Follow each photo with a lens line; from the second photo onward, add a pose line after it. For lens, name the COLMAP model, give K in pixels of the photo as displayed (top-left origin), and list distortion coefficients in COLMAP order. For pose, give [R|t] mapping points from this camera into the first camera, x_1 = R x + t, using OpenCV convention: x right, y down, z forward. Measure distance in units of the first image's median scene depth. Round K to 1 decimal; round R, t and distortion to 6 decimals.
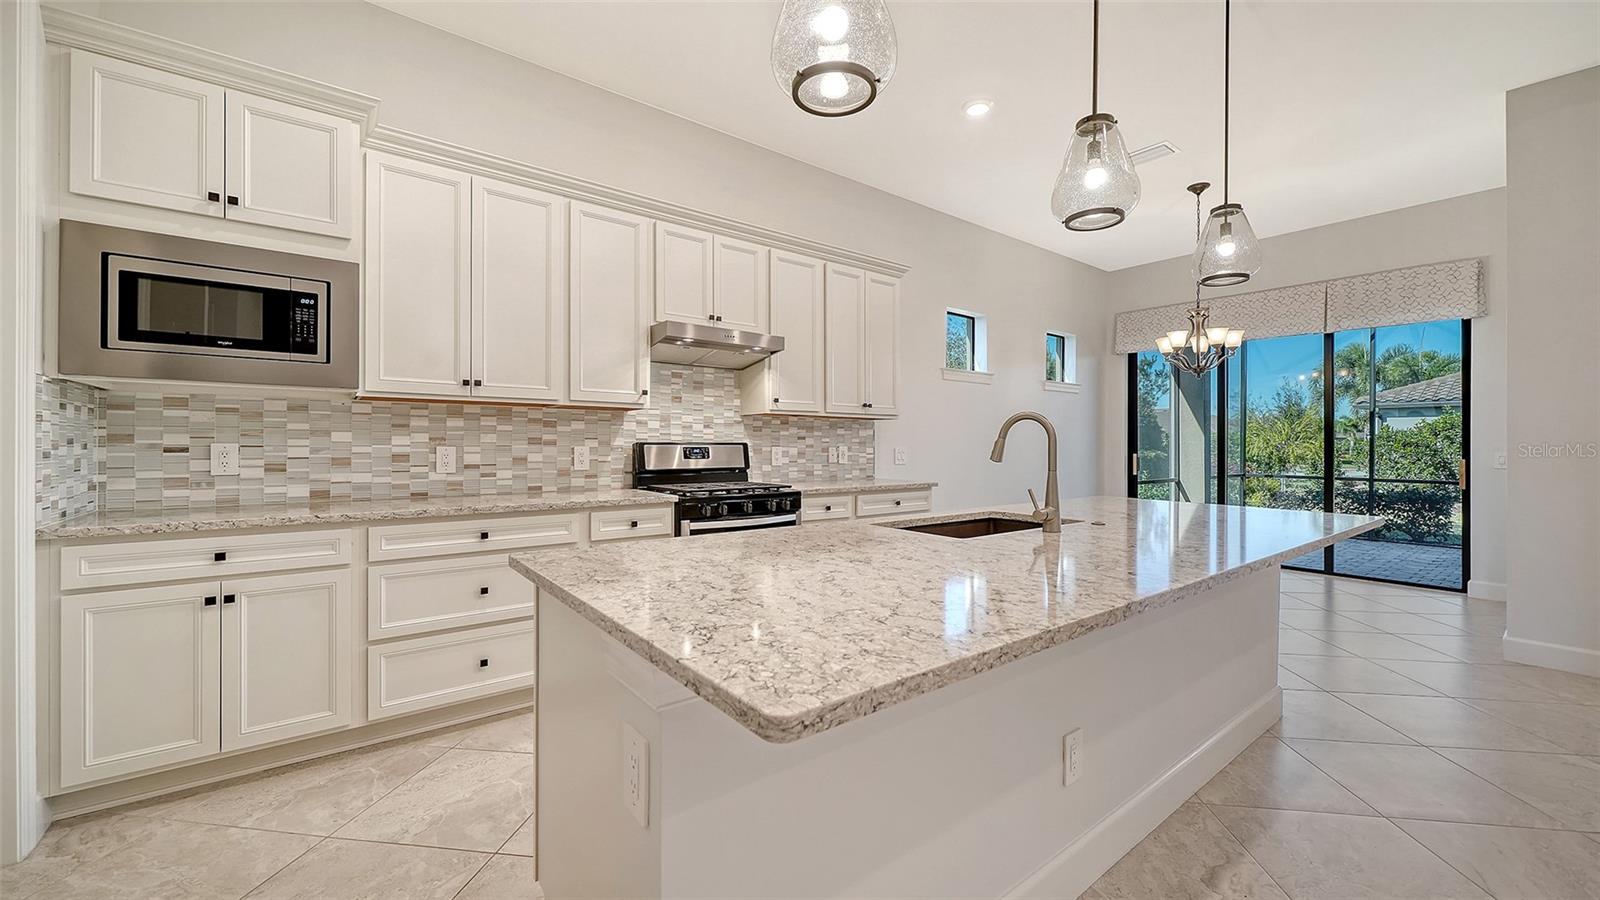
lens RADIAL K [[597.0, 0, 789.3], [0, 597.0, 443.3], [0, 0, 1]] dist [-0.004672, -0.000586]
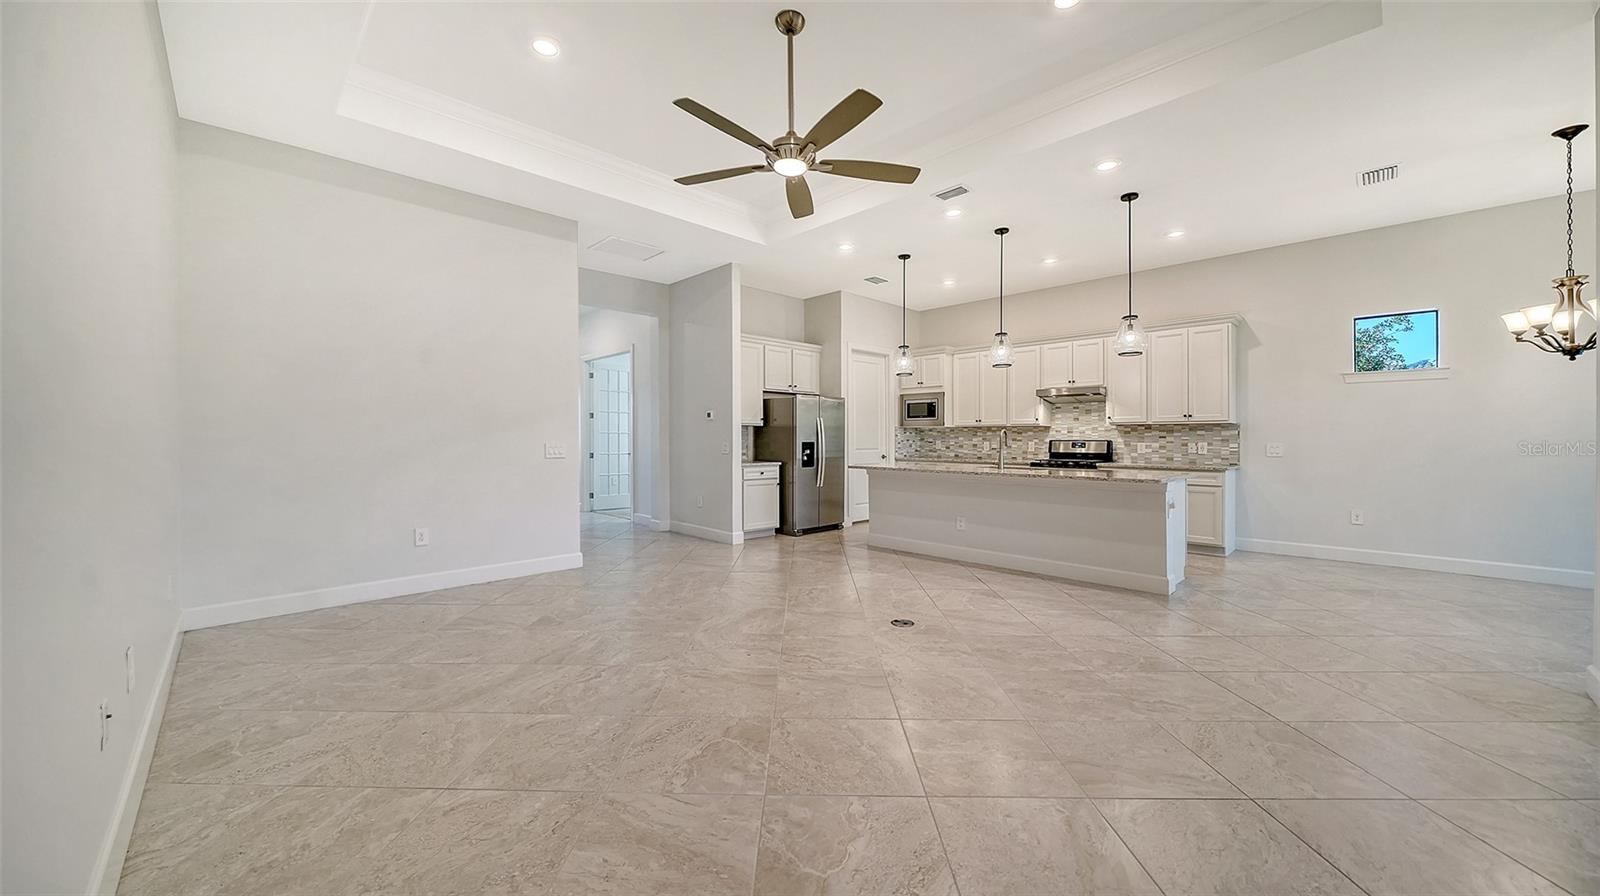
lens RADIAL K [[597.0, 0, 792.2], [0, 597.0, 436.0], [0, 0, 1]] dist [-0.004672, -0.000586]
pose [[0.109107, -0.009751, -0.993982, 1.801421], [-0.001033, 0.999950, -0.009923, 0.006010], [0.994030, 0.002110, 0.109091, -0.216601]]
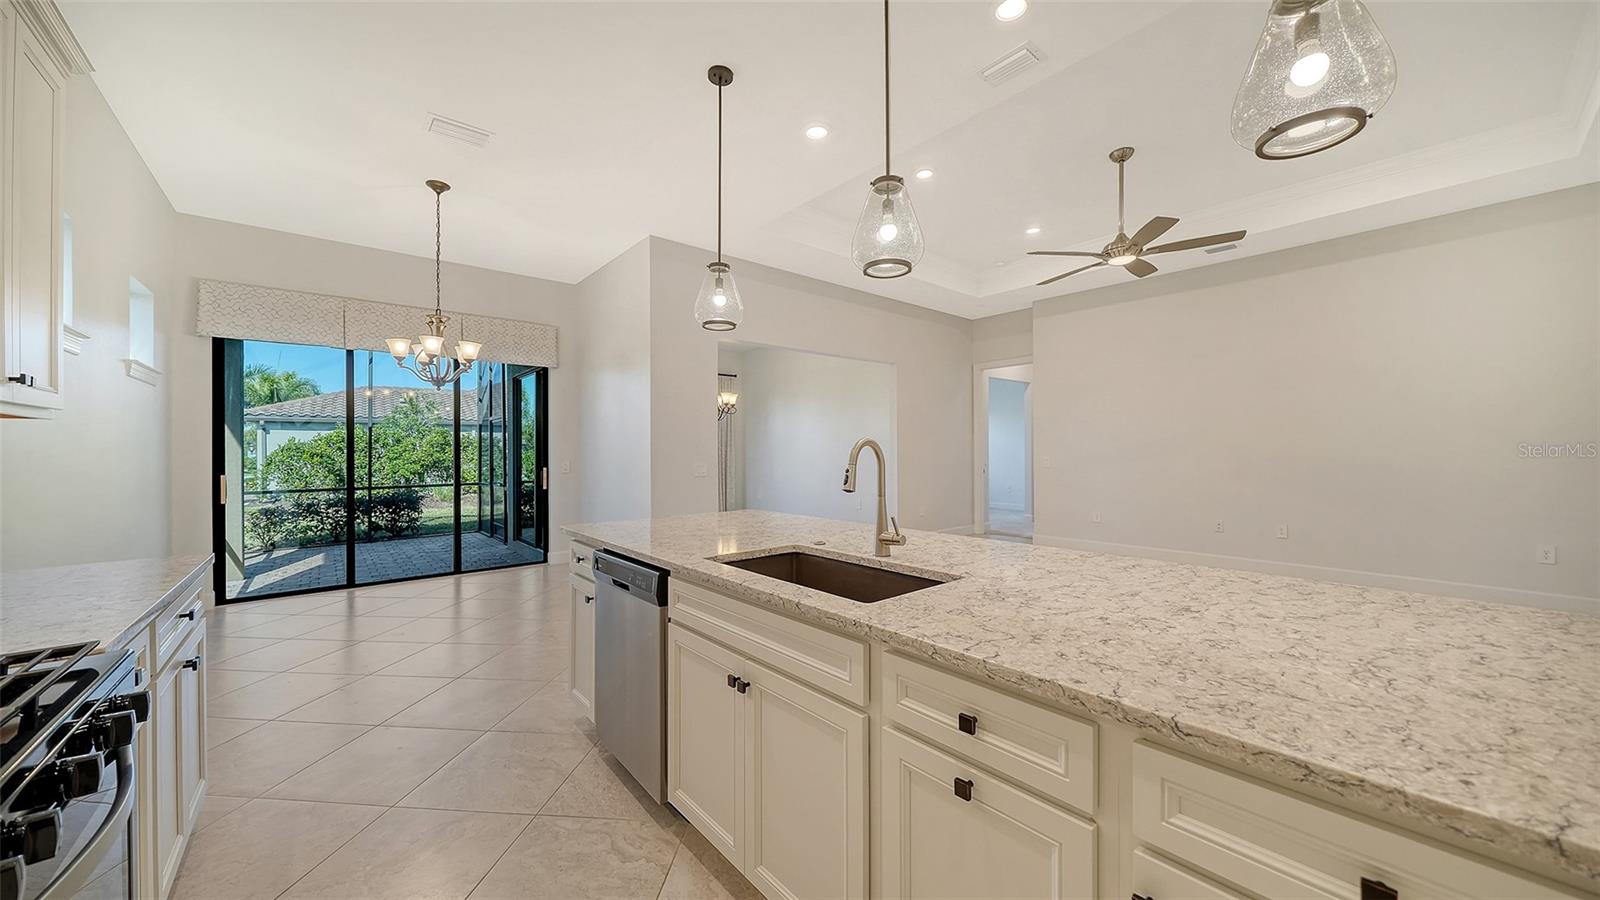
lens RADIAL K [[562.1, 0, 792.9], [0, 562.1, 451.4], [0, 0, 1]] dist [-0.002414, -0.000911]
pose [[-0.053591, -0.006392, 0.998543, -0.313907], [0.008011, 0.999945, 0.006831, -0.023422], [-0.998531, 0.008365, -0.053537, 0.681863]]
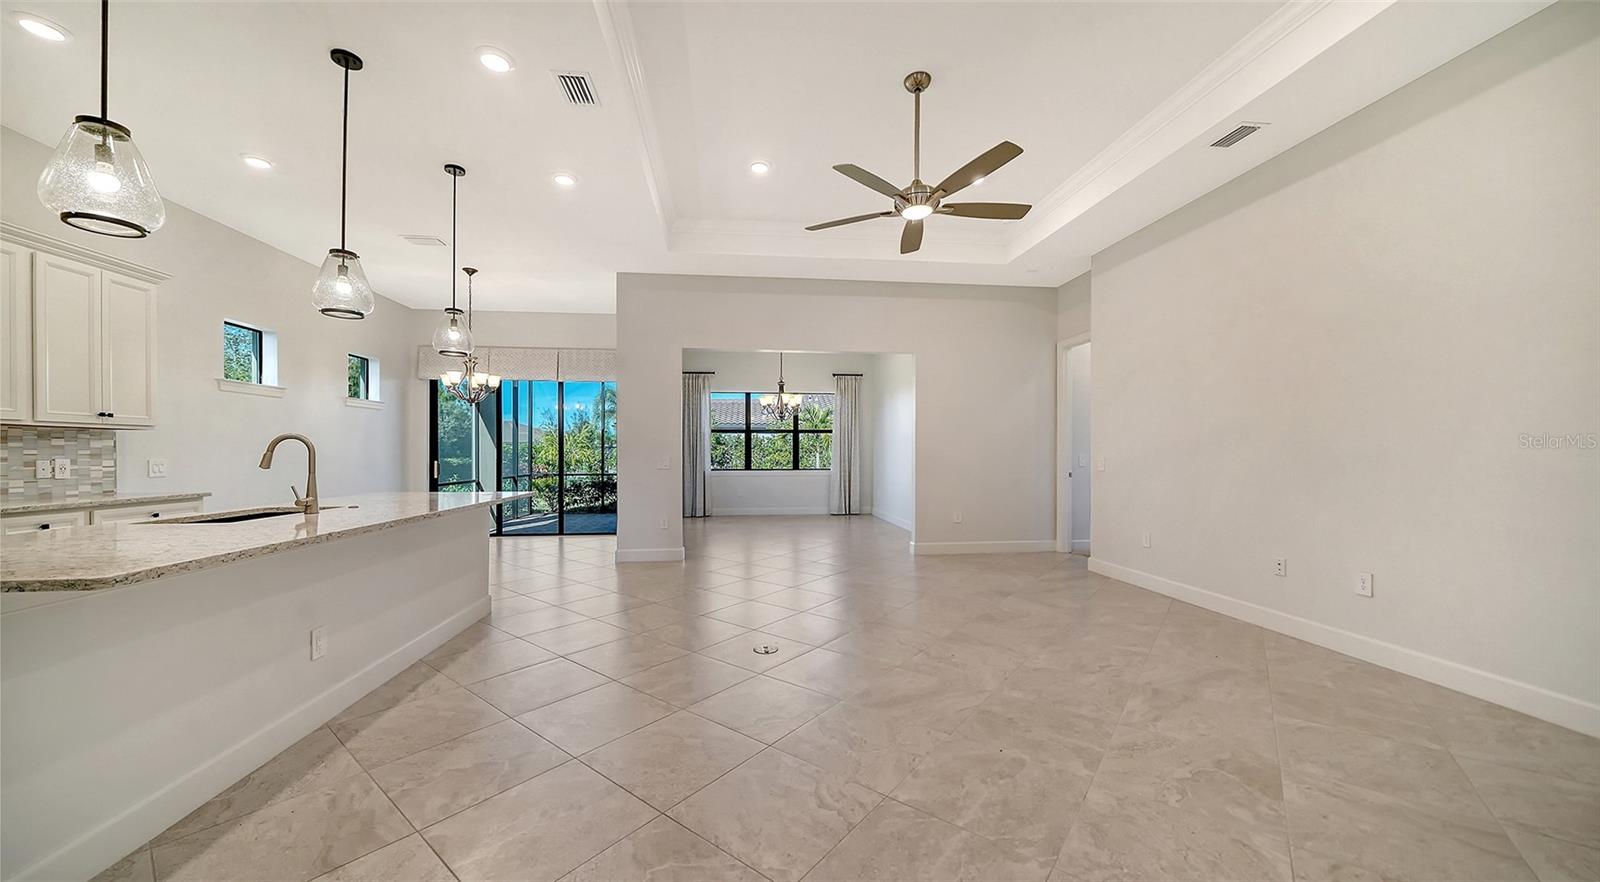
lens RADIAL K [[562.1, 0, 797.0], [0, 562.1, 450.3], [0, 0, 1]] dist [-0.002414, -0.000911]
pose [[0.503099, -0.003643, 0.864221, -0.093765], [0.004454, 0.999989, 0.001622, -0.005315], [-0.864217, 0.003033, 0.503109, -0.430698]]
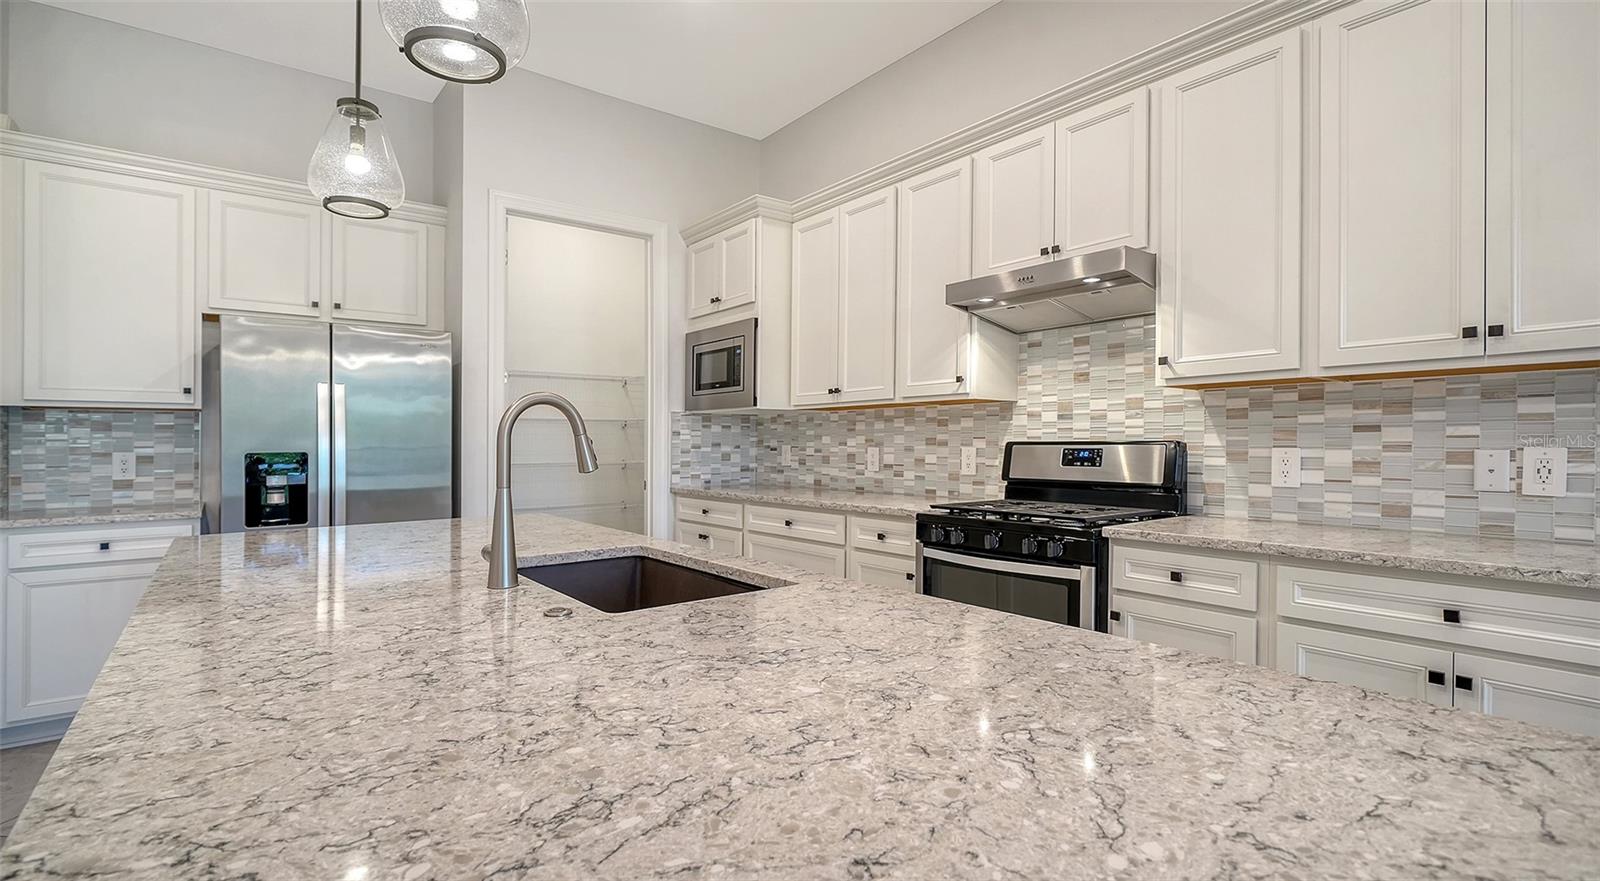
lens RADIAL K [[742.4, 0, 809.0], [0, 742.4, 447.3], [0, 0, 1]] dist [-0.004106, -0.000327]
pose [[0.017174, 0.001713, -0.999851, 0.648893], [0.006558, 0.999977, 0.001826, 0.001715], [0.999831, -0.006588, 0.017162, 0.690519]]
